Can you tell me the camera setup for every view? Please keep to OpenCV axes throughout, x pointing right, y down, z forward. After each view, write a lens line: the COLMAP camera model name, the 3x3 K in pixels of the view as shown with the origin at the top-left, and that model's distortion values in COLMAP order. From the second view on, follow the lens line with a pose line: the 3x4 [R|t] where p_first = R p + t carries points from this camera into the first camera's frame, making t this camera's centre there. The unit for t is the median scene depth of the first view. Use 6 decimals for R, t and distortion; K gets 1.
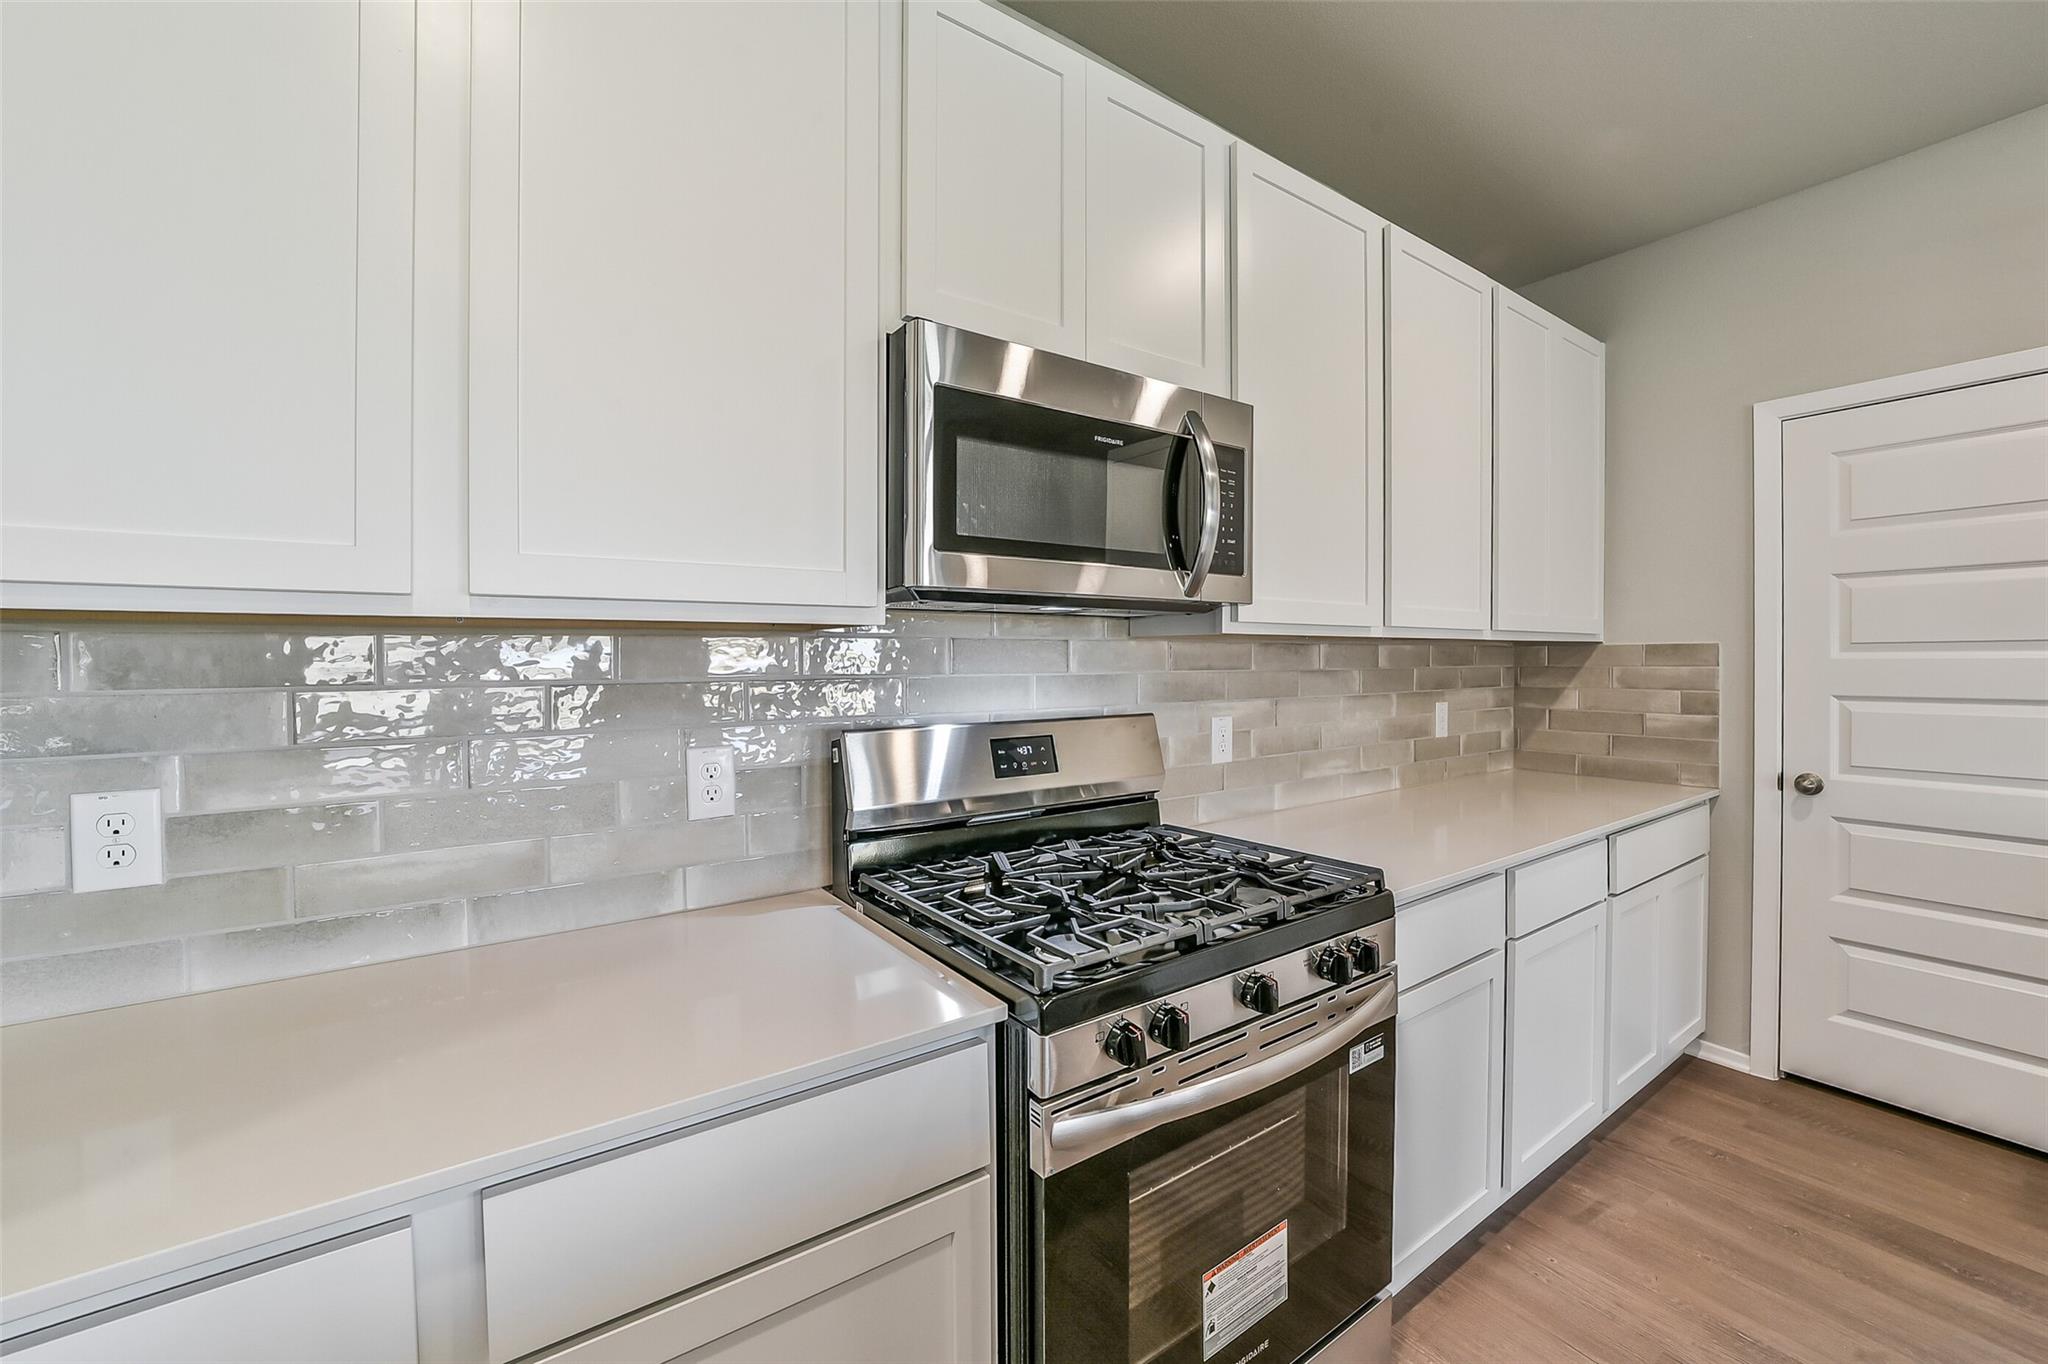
lens RADIAL K [[815.7, 0, 1027.3], [0, 815.7, 660.6], [0, 0, 1]] dist [-0.030557, 0.005911]
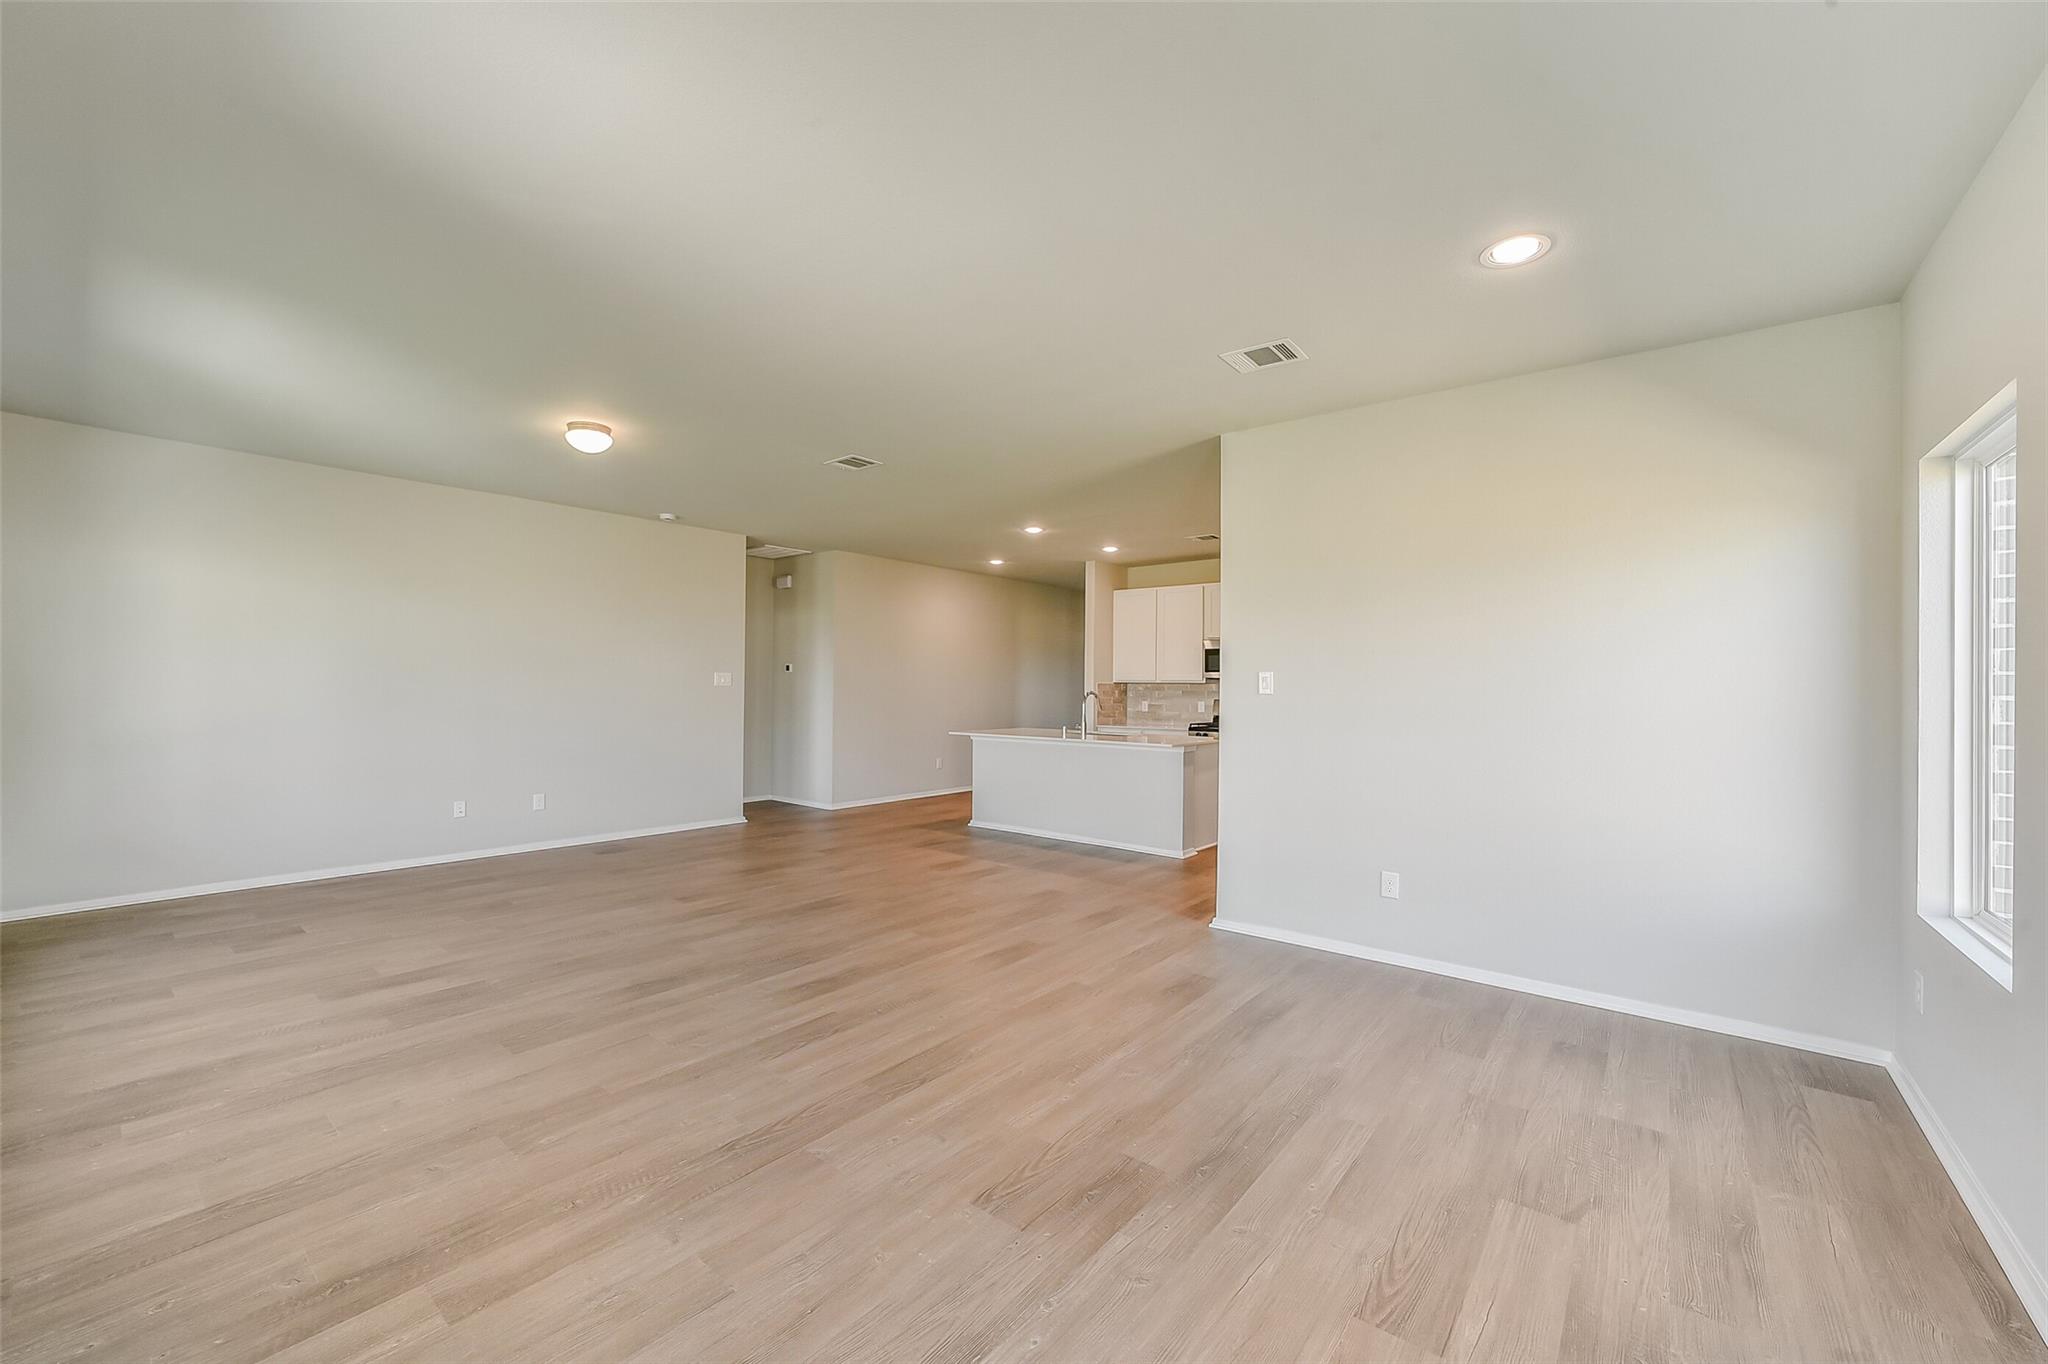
lens RADIAL K [[815.7, 0, 1038.1], [0, 815.7, 683.7], [0, 0, 1]] dist [-0.030557, 0.005911]
pose [[0.281474, 0.003857, -0.959561, 4.546751], [-0.014069, 0.999901, -0.000108, -0.012331], [0.959466, 0.013530, 0.281501, -1.719056]]
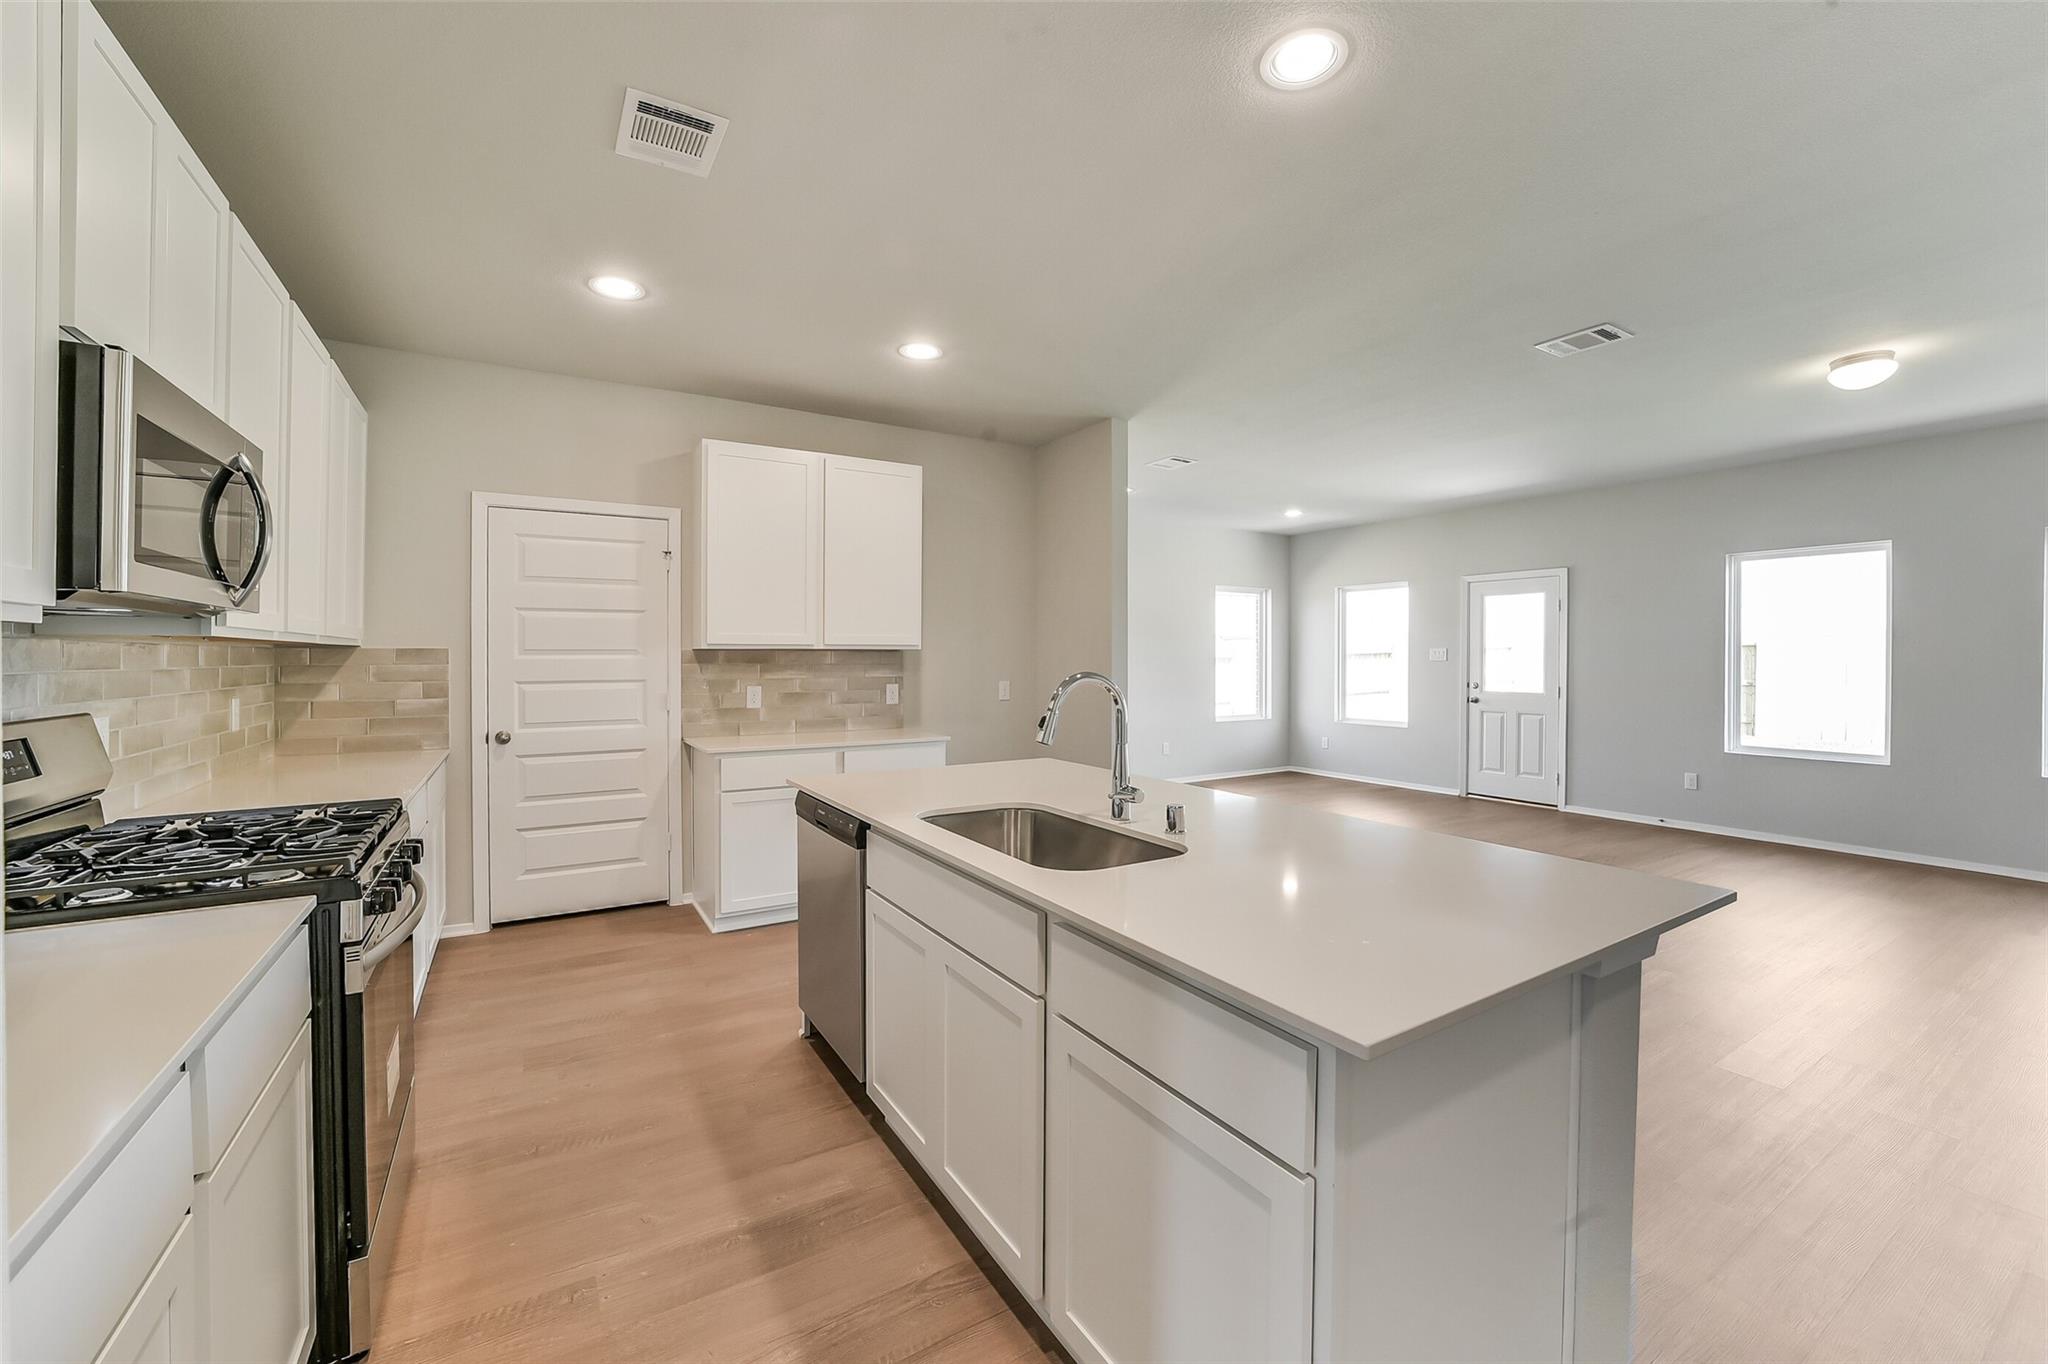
lens RADIAL K [[815.7, 0, 1021.3], [0, 815.7, 663.2], [0, 0, 1]] dist [-0.030557, 0.005911]
pose [[0.068252, -0.003887, 0.997661, -0.803835], [0.002415, 0.999990, 0.003731, 0.004089], [-0.997665, 0.002155, 0.068261, -0.213449]]
